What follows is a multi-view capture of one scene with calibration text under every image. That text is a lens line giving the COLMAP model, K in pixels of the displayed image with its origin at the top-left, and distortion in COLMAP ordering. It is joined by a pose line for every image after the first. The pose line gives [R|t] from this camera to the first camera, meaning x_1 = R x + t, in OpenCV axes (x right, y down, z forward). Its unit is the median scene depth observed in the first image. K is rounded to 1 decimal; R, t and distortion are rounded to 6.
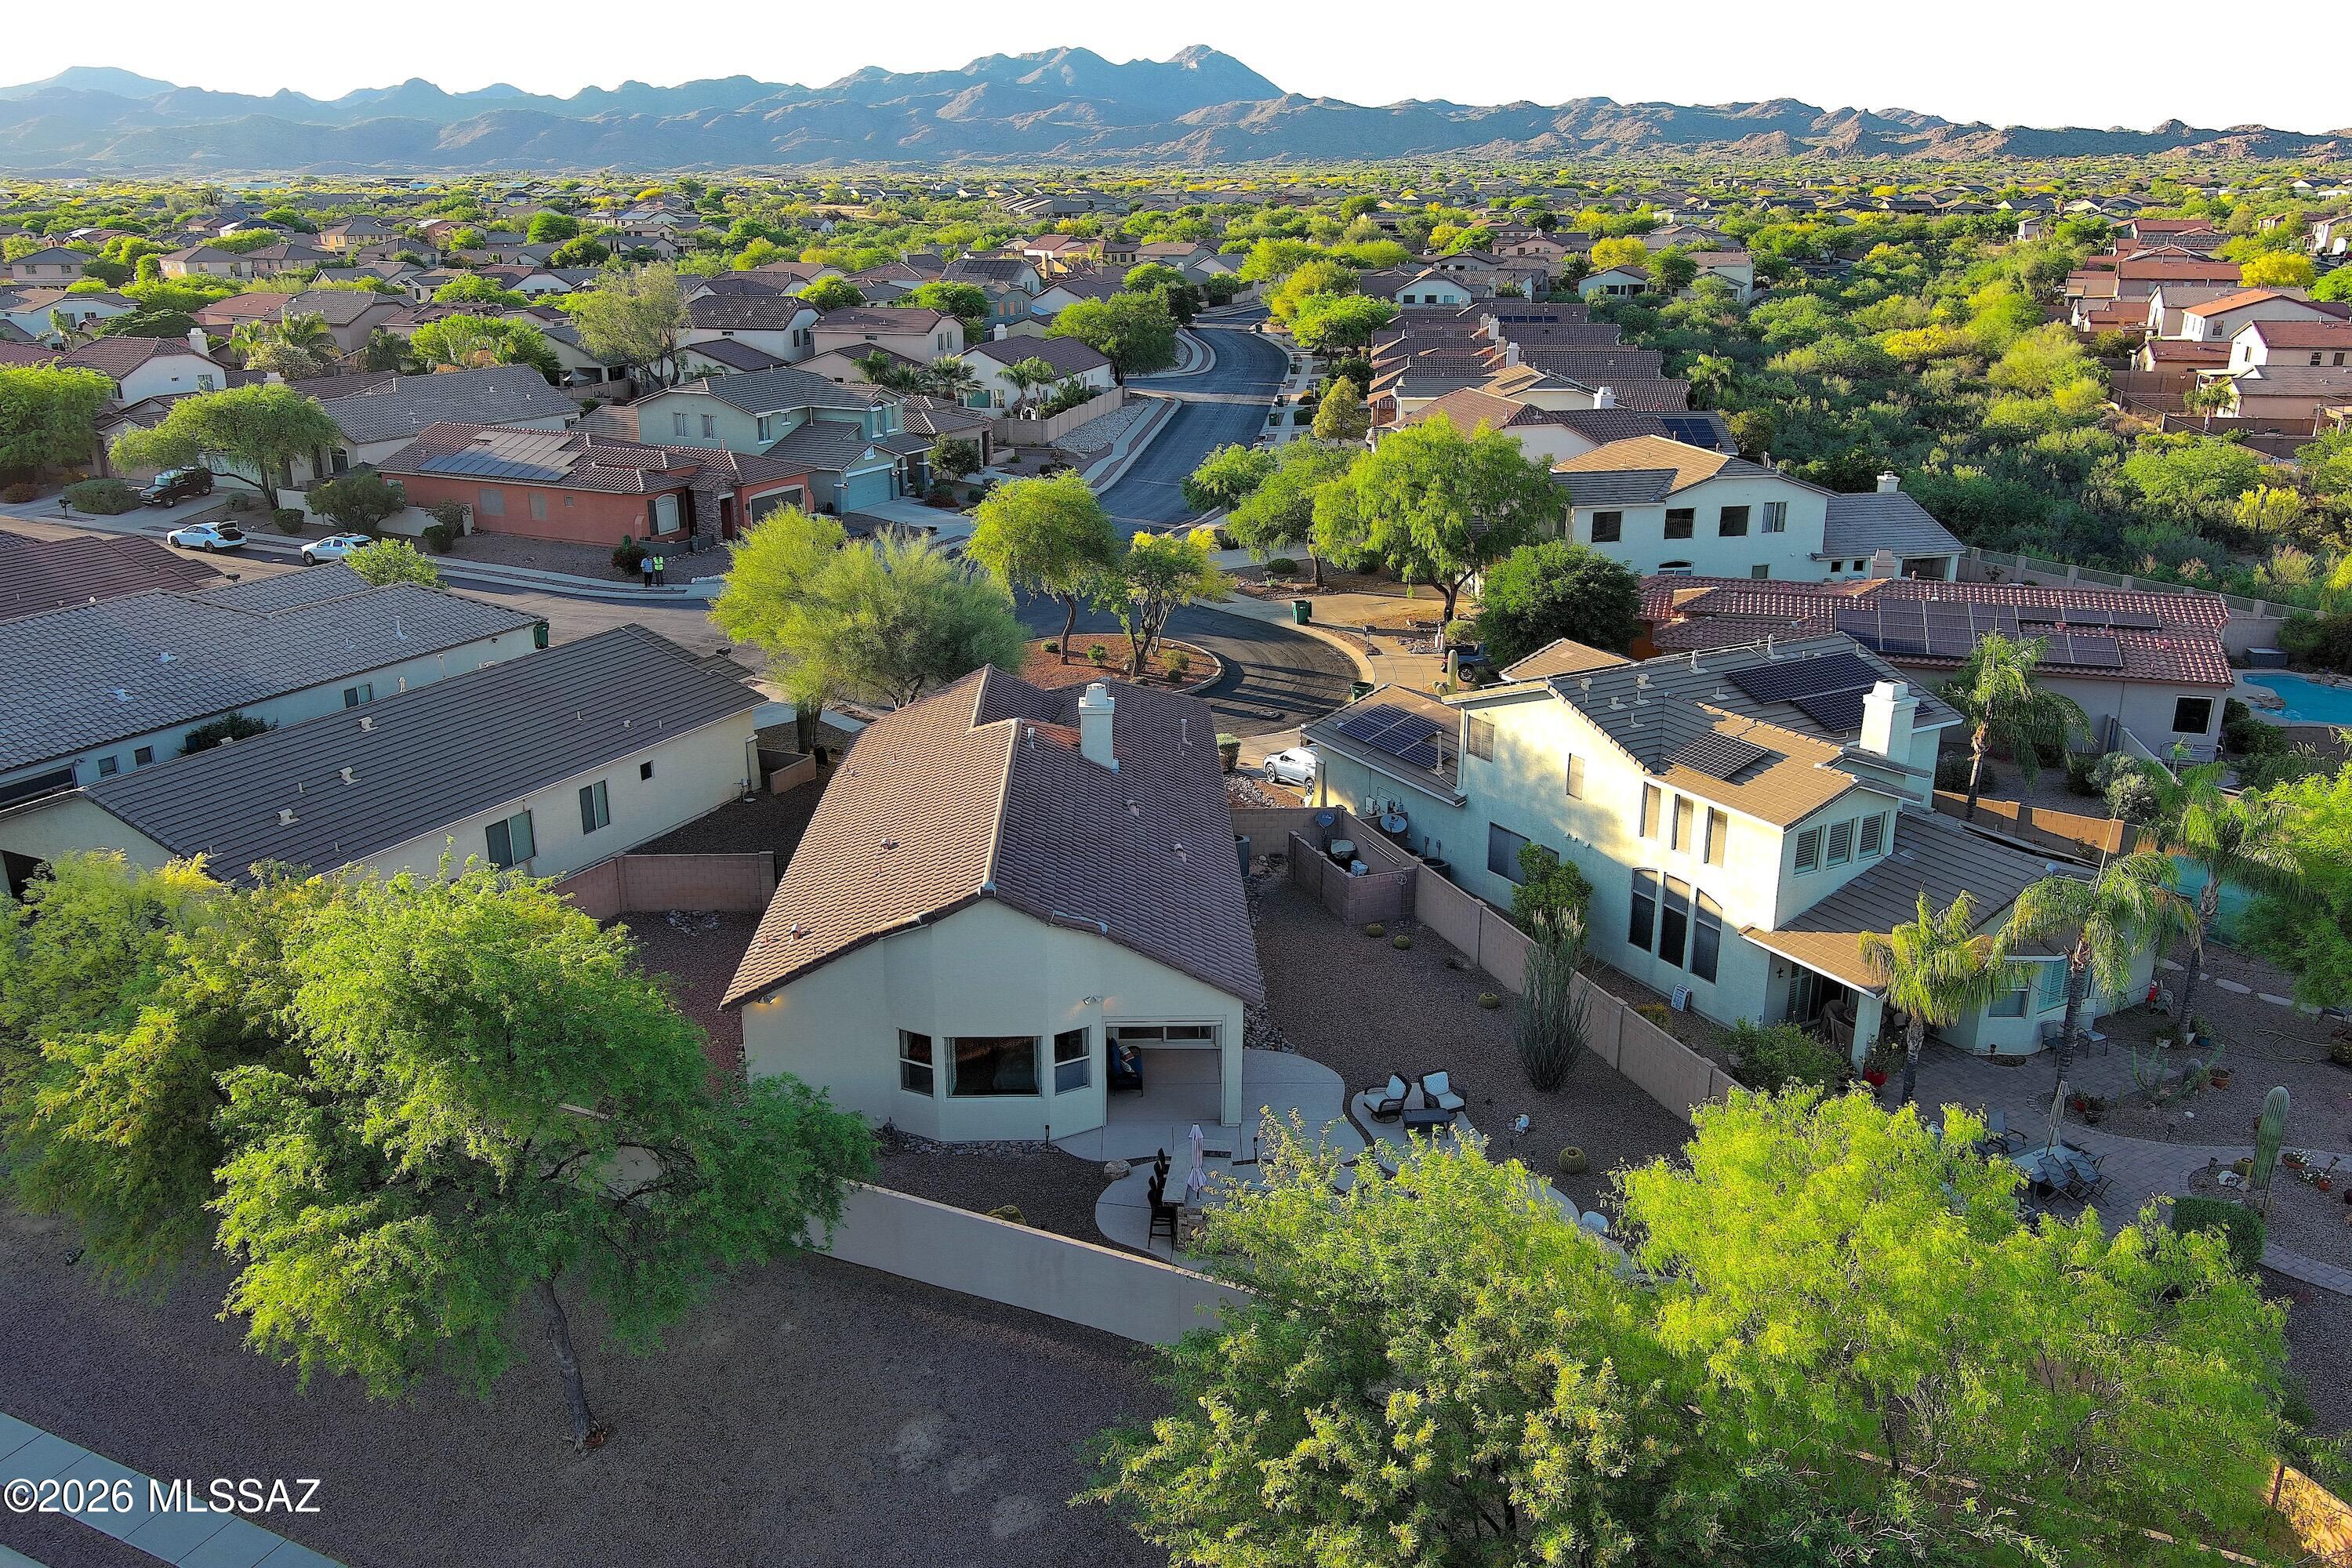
lens RADIAL K [[1814.5, 0, 1167.6], [0, 1814.5, 782.4], [0, 0, 1]] dist [0.031733, -0.038616]
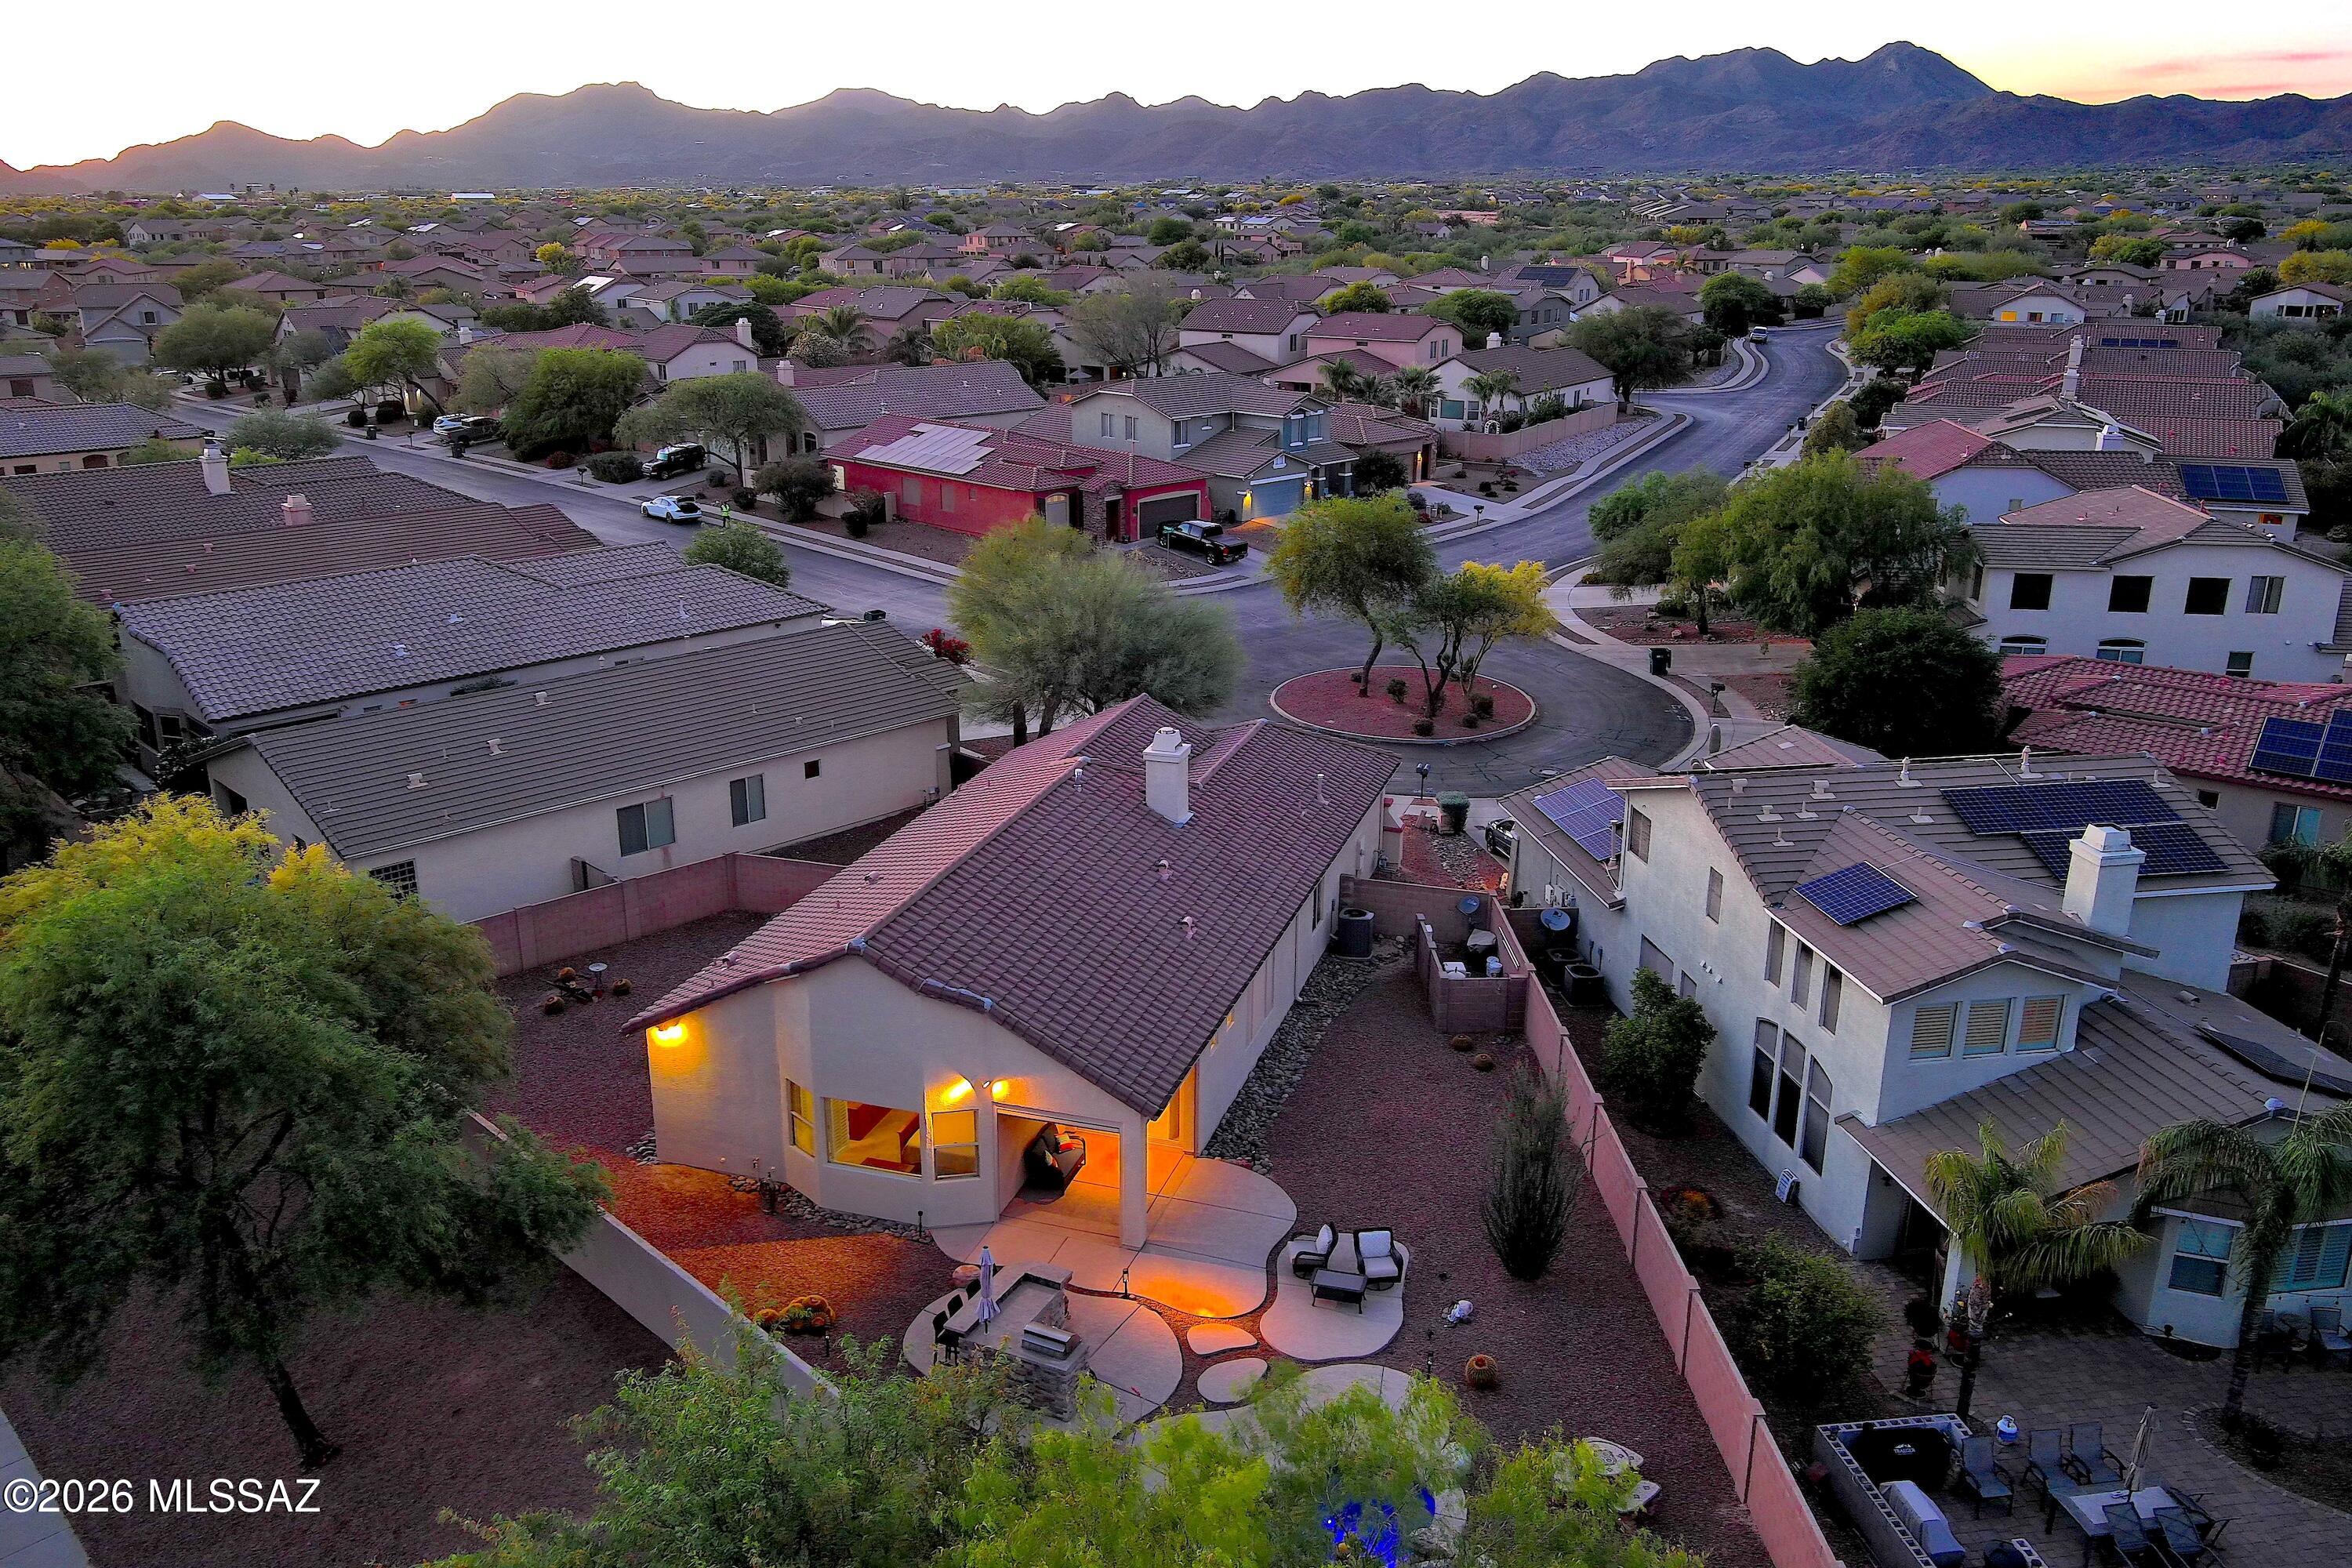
lens RADIAL K [[1814.5, 0, 1163.3], [0, 1814.5, 777.9], [0, 0, 1]] dist [0.031733, -0.038616]
pose [[0.941244, 0.105045, -0.320976, 0.220604], [-0.106760, 0.994209, 0.012306, -0.035171], [0.320410, 0.022684, 0.947007, 0.119988]]
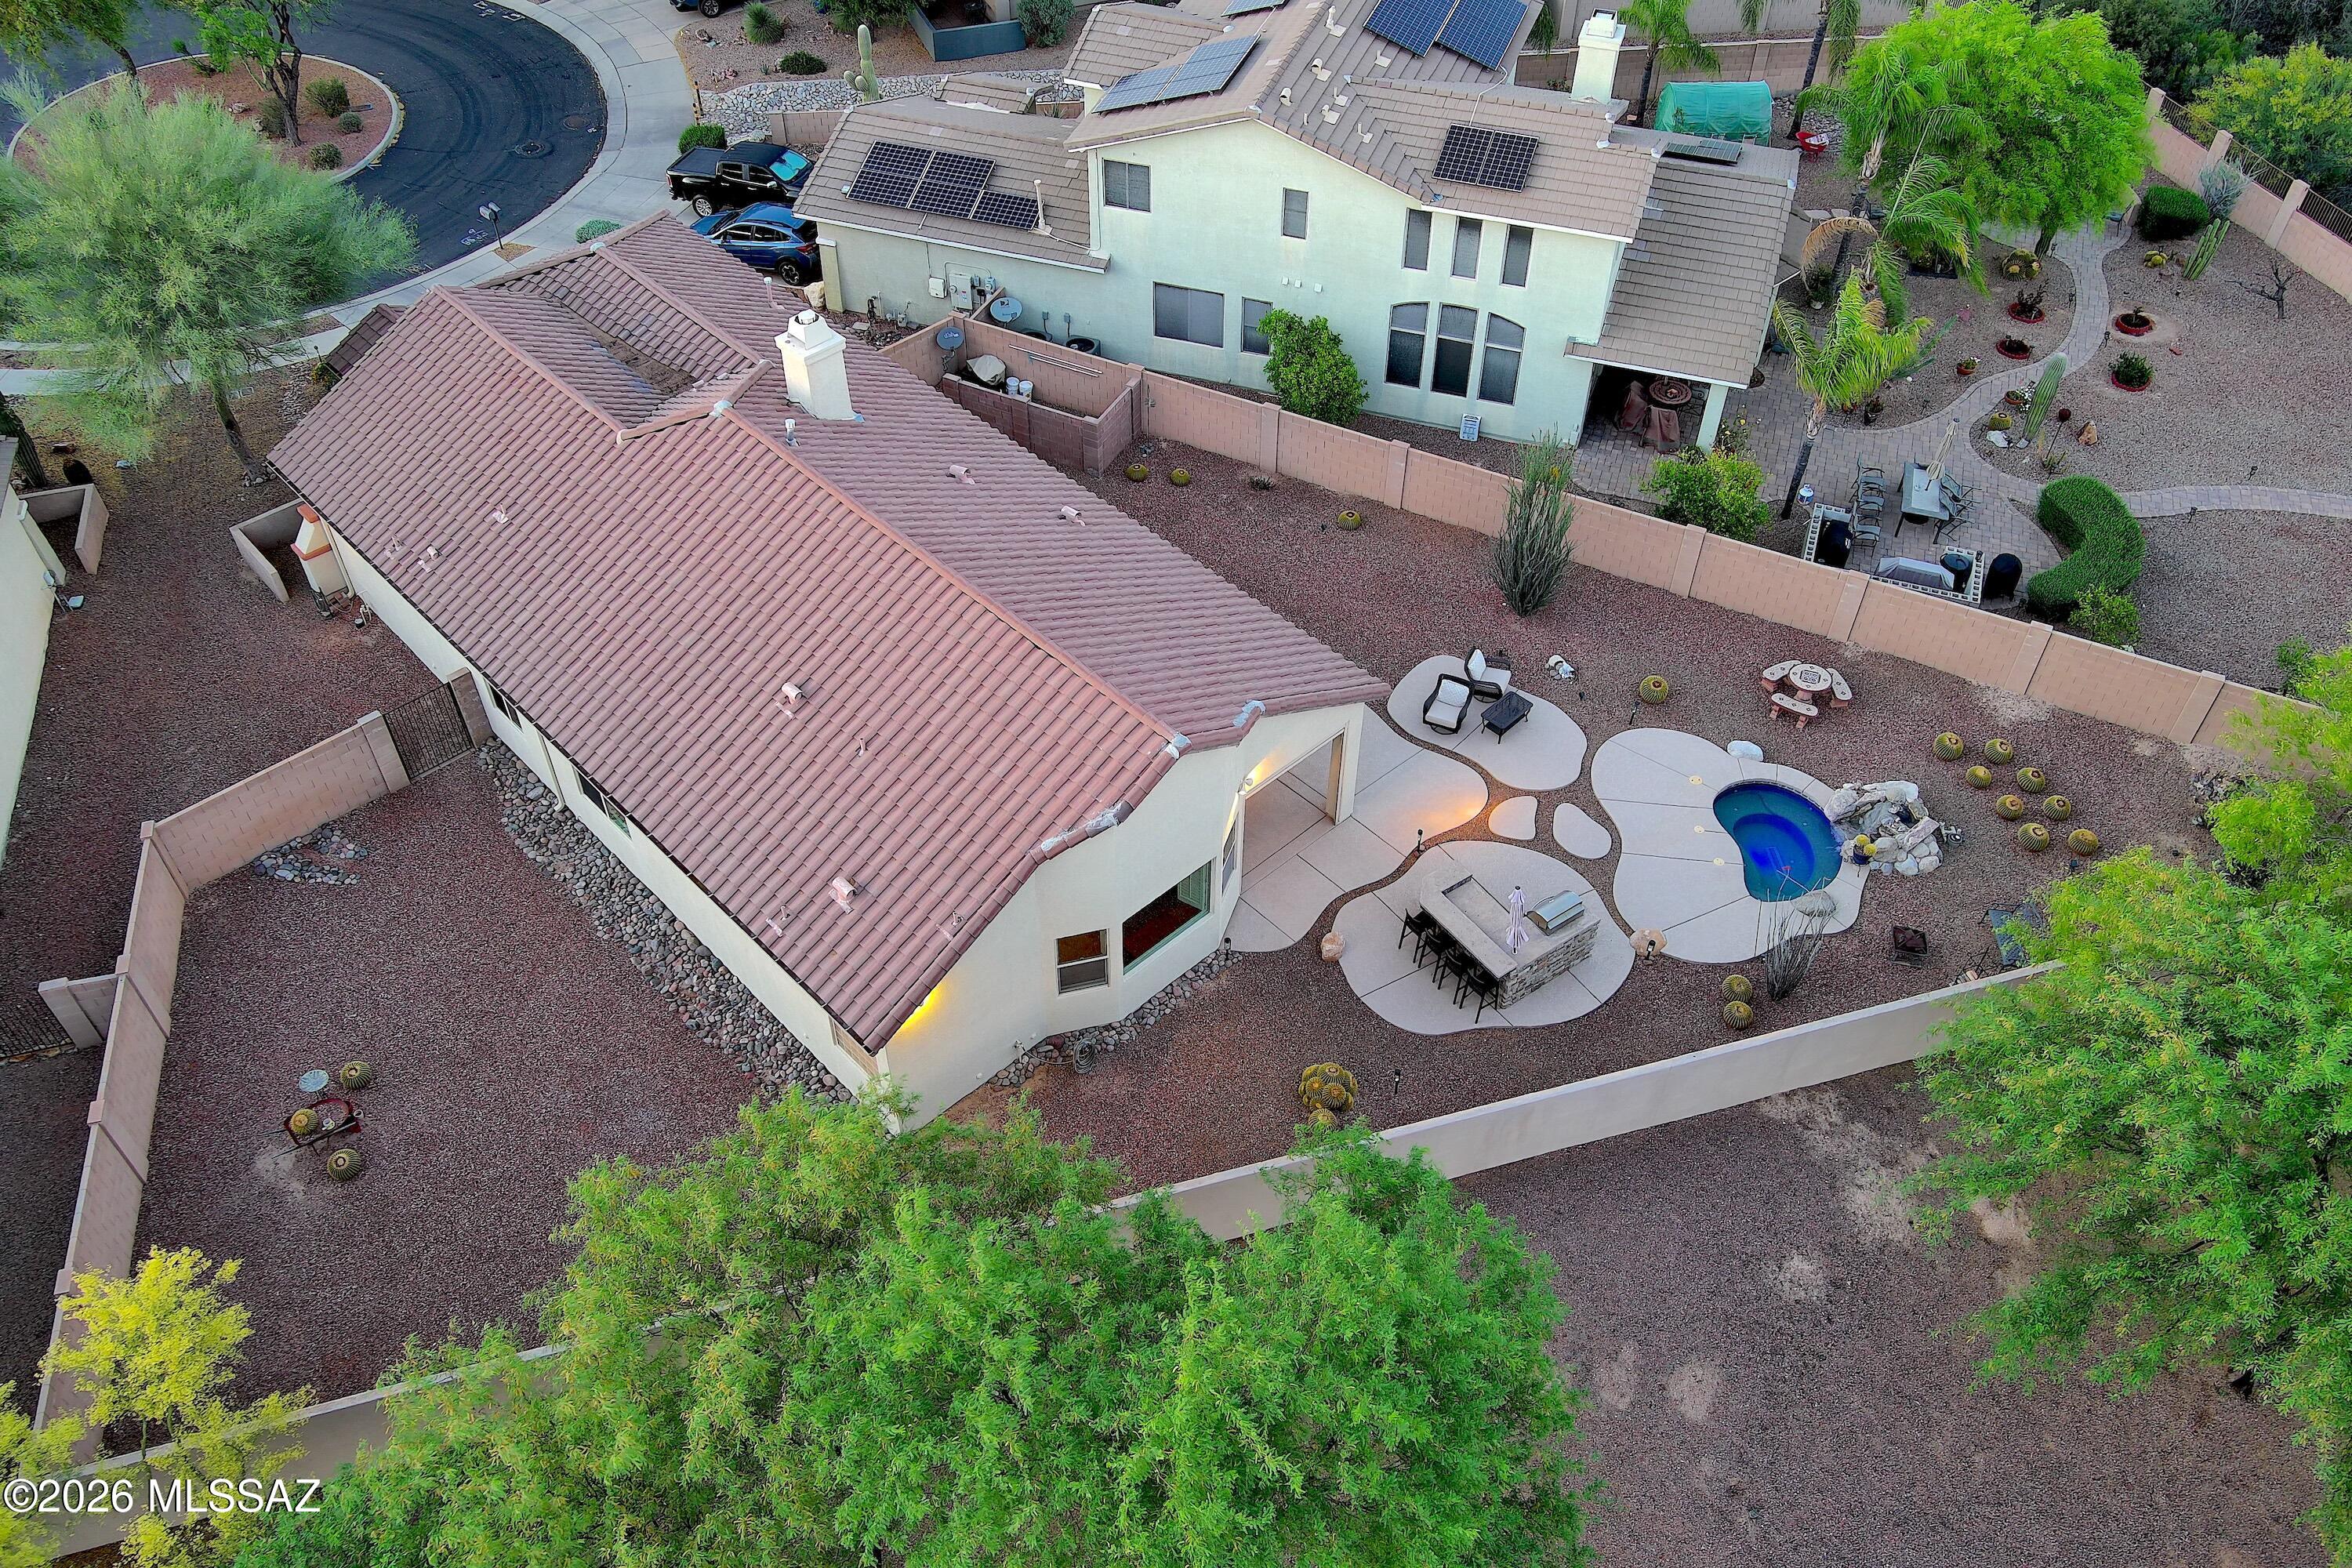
lens RADIAL K [[1814.5, 0, 1162.4], [0, 1814.5, 791.9], [0, 0, 1]] dist [0.031733, -0.038616]
pose [[0.745776, -0.475211, 0.466897, -0.303517], [0.207282, 0.831572, 0.515289, -0.201831], [-0.633129, -0.287511, 0.718669, 0.315288]]
